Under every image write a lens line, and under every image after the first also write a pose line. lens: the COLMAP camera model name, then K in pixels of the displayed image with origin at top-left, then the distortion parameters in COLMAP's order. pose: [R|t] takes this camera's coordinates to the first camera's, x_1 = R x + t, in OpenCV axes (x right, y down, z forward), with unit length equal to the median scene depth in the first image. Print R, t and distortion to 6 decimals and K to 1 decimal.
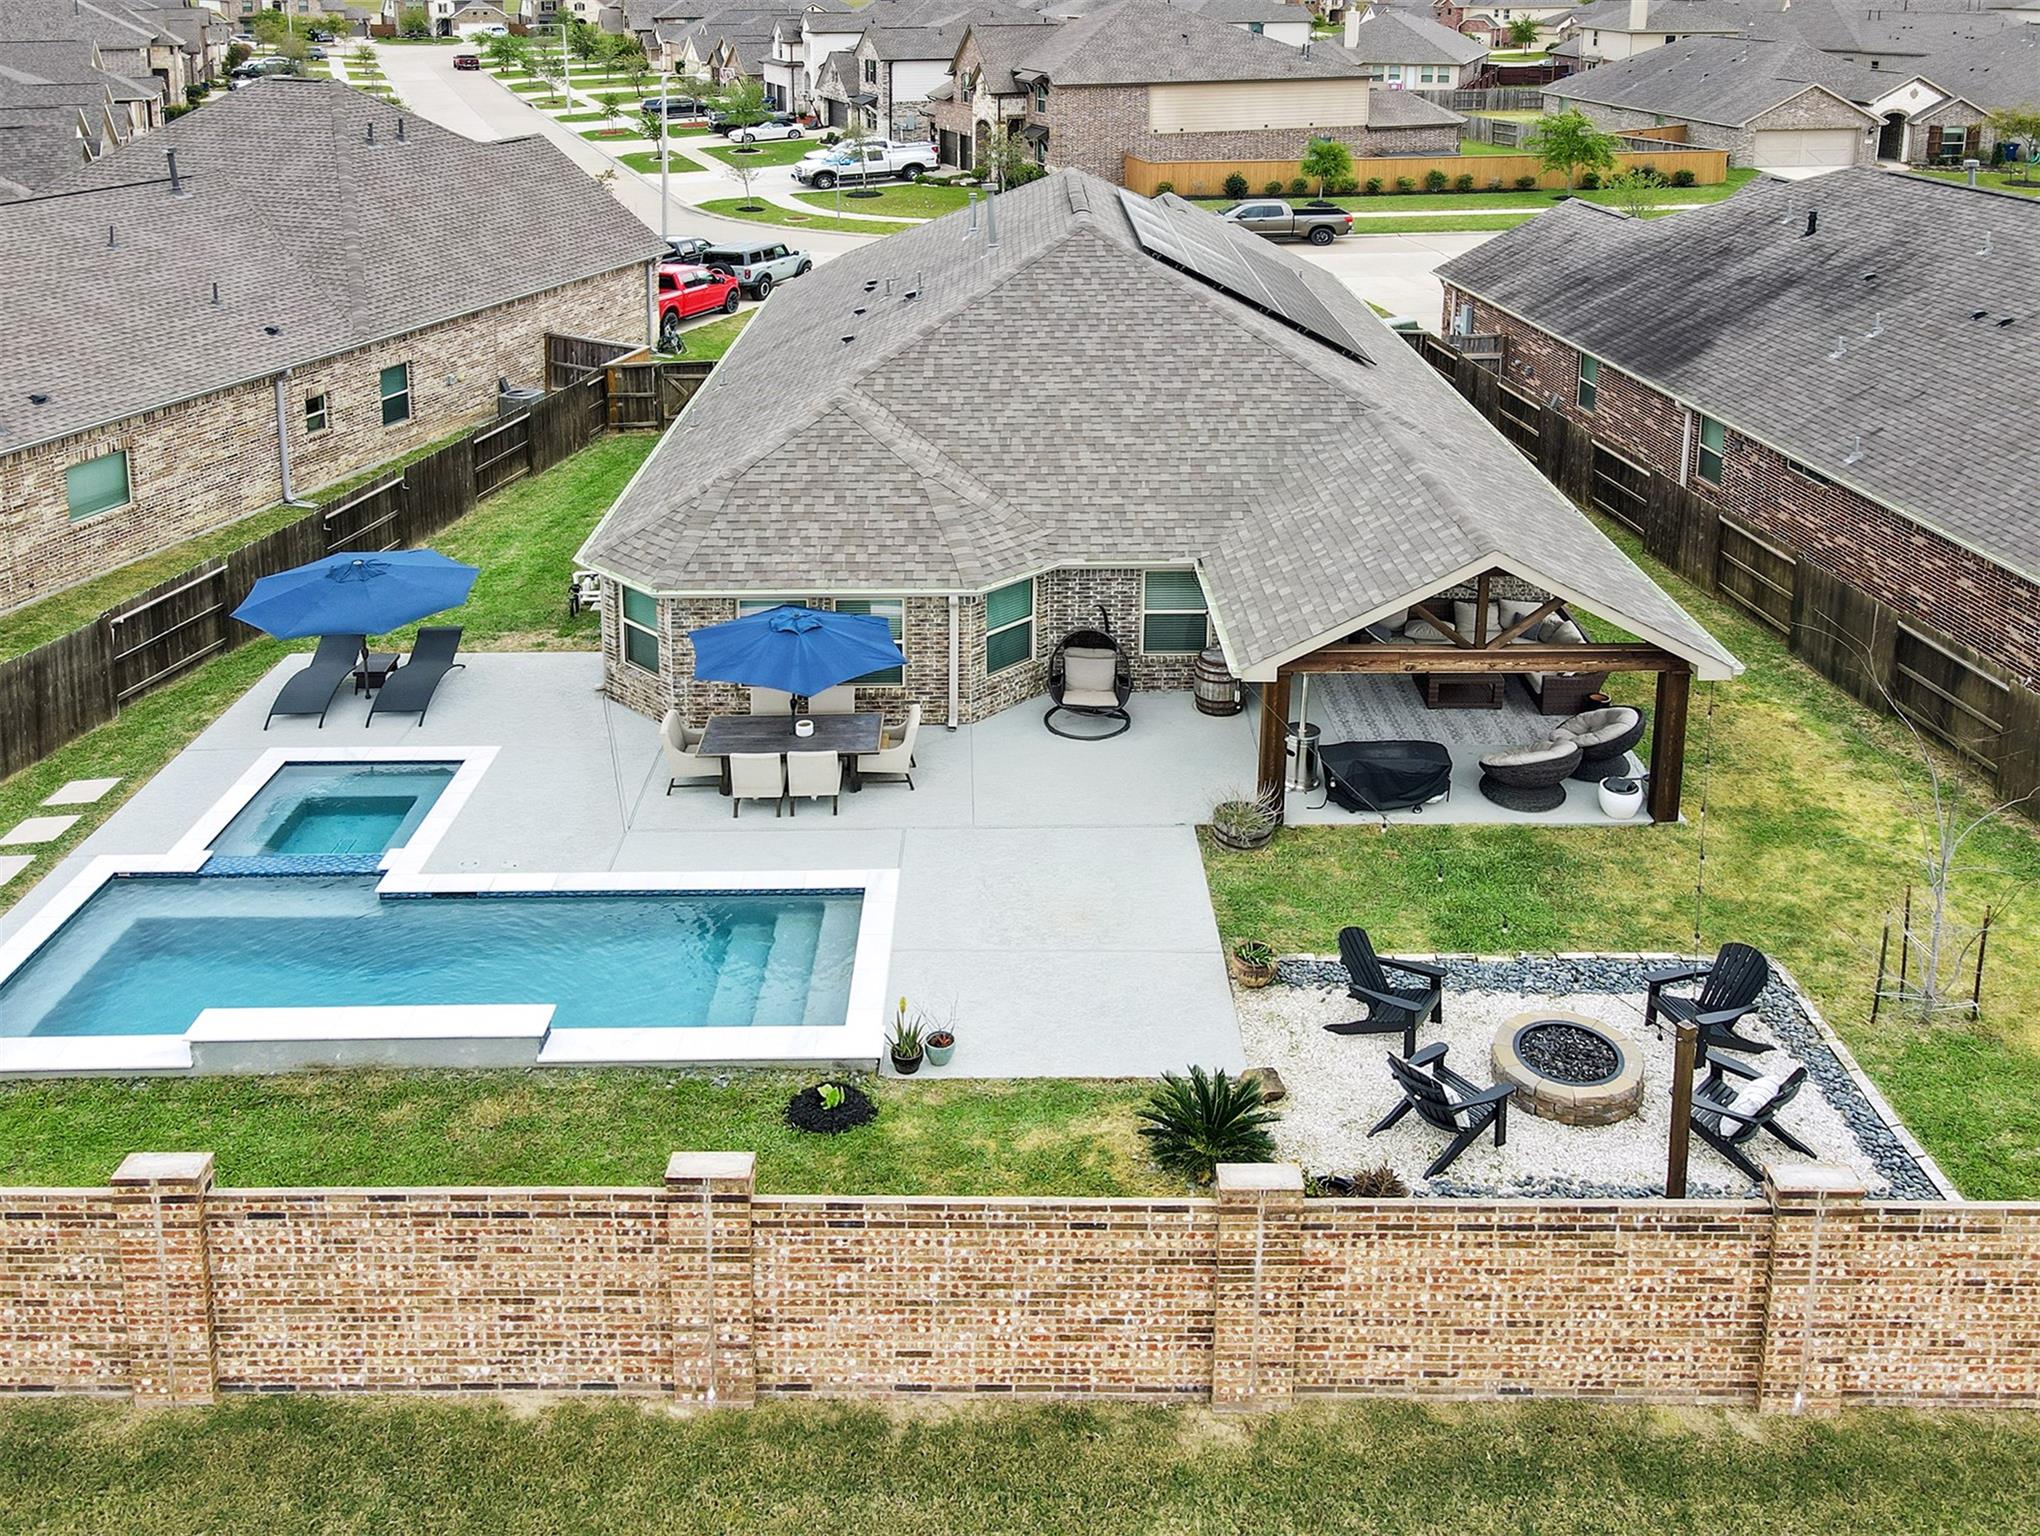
lens RADIAL K [[1939.1, 0, 1017.7], [0, 1939.1, 737.9], [0, 0, 1]] dist [0.004657, 0.027539]
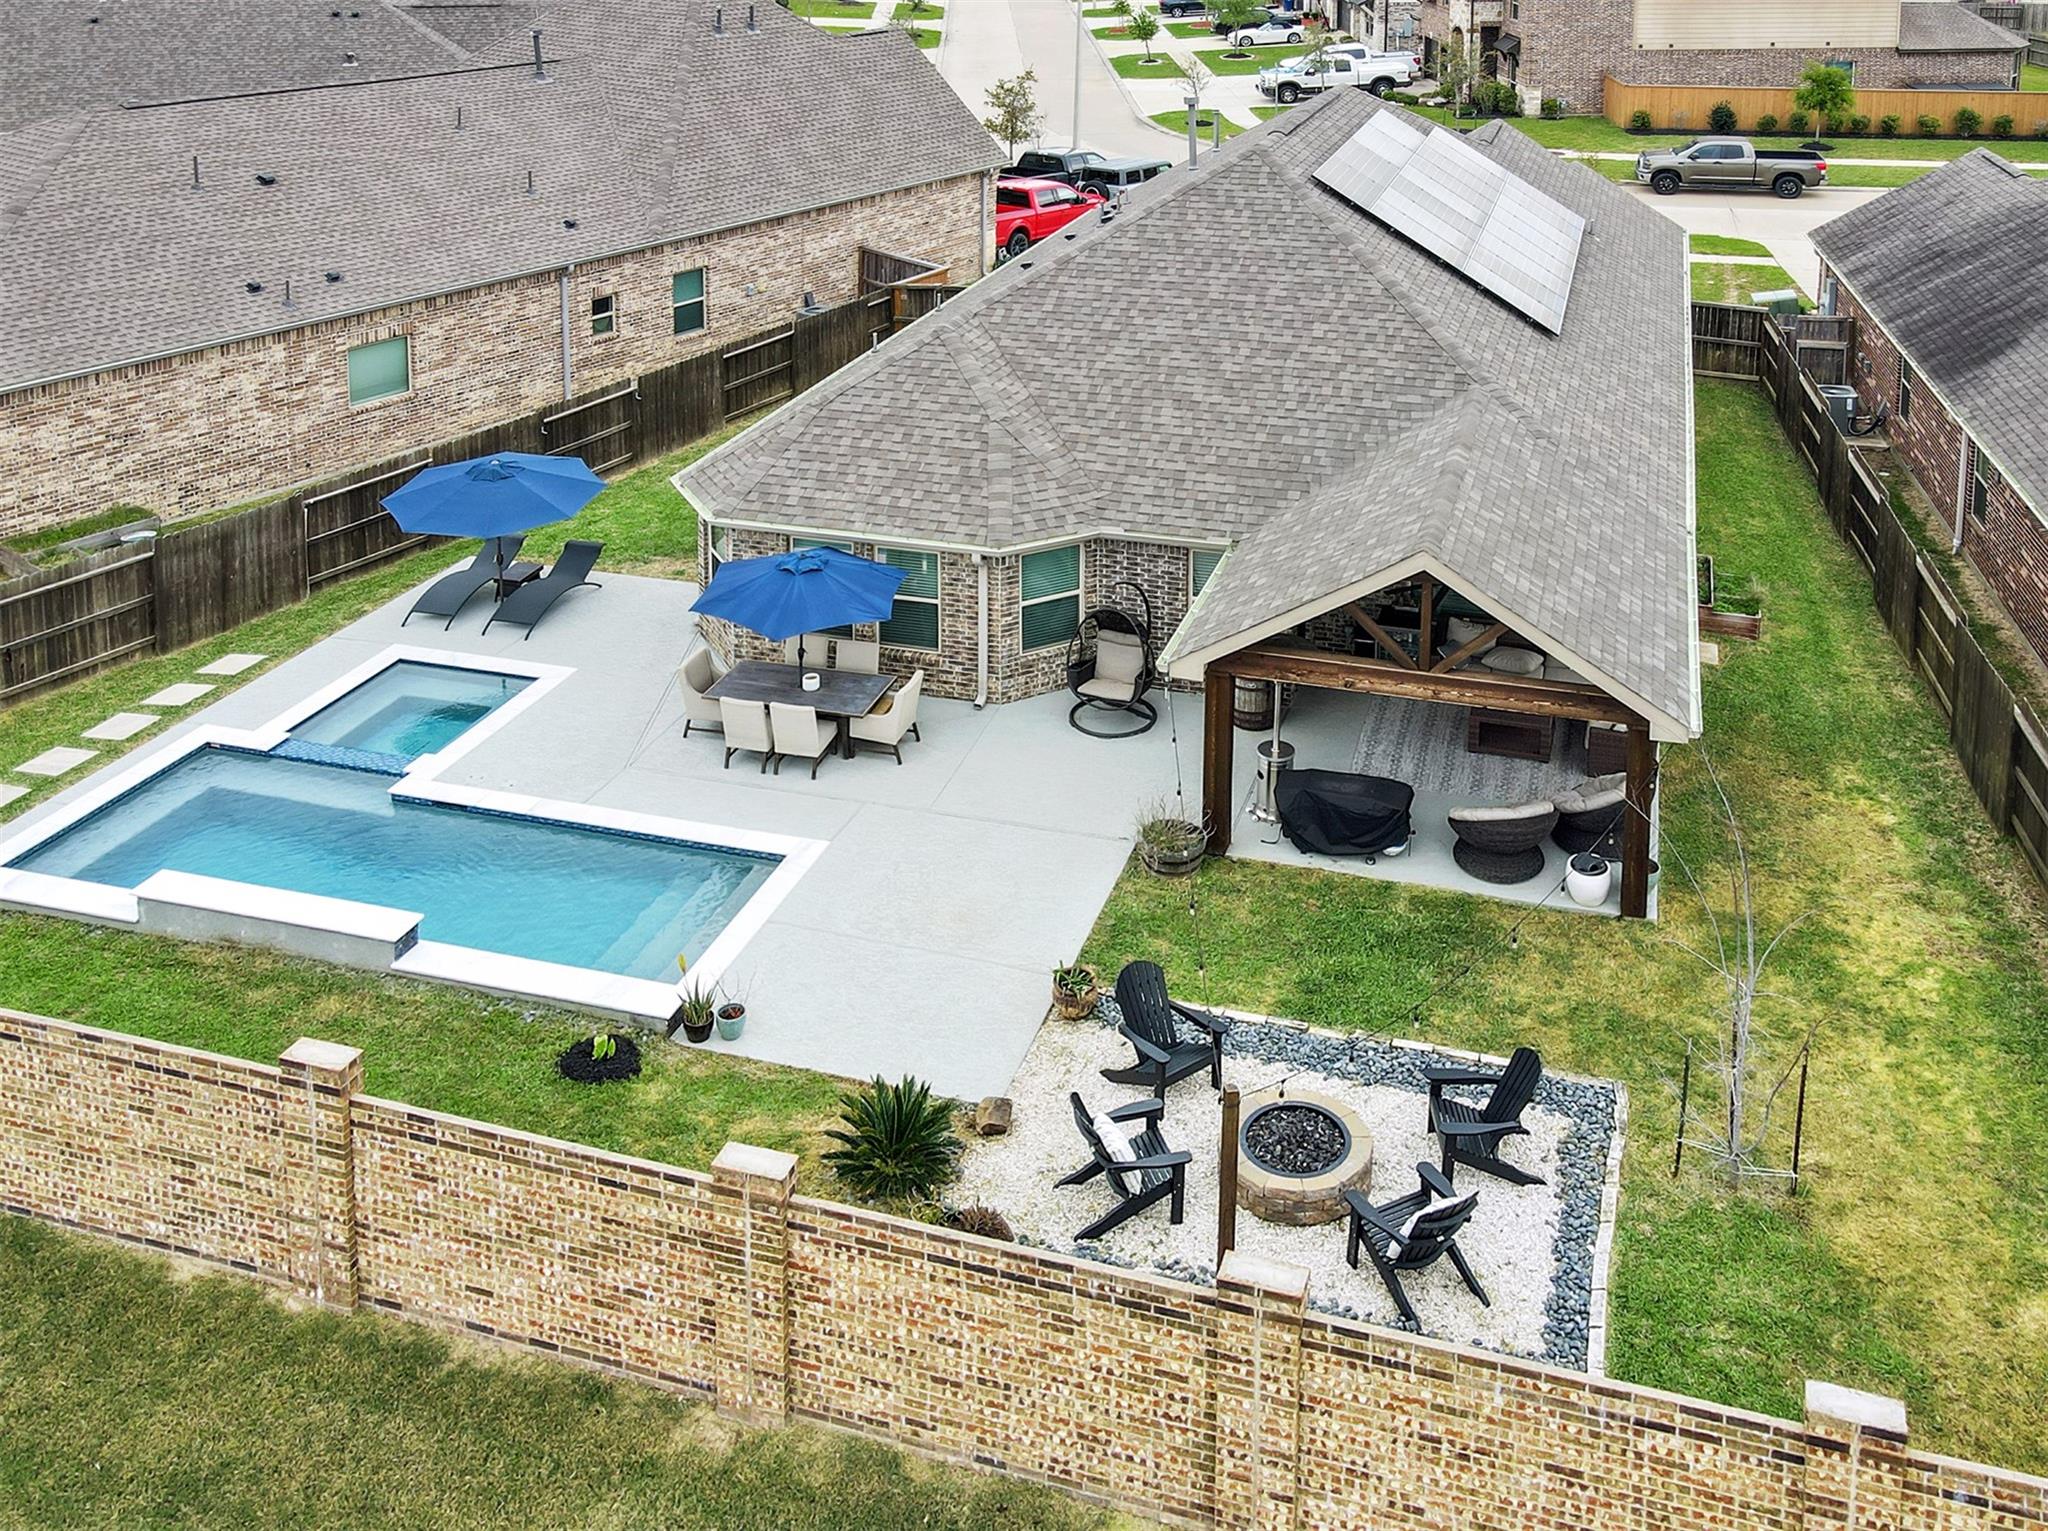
lens RADIAL K [[2513.6, 0, 1133.3], [0, 2513.6, 764.7], [0, 0, 1]] dist [0.006053, 0.080377]
pose [[0.921920, 0.136824, -0.362412, 0.647252], [-0.144649, 0.989467, 0.005595, 0.007004], [0.359361, 0.047264, 0.932001, -0.052435]]
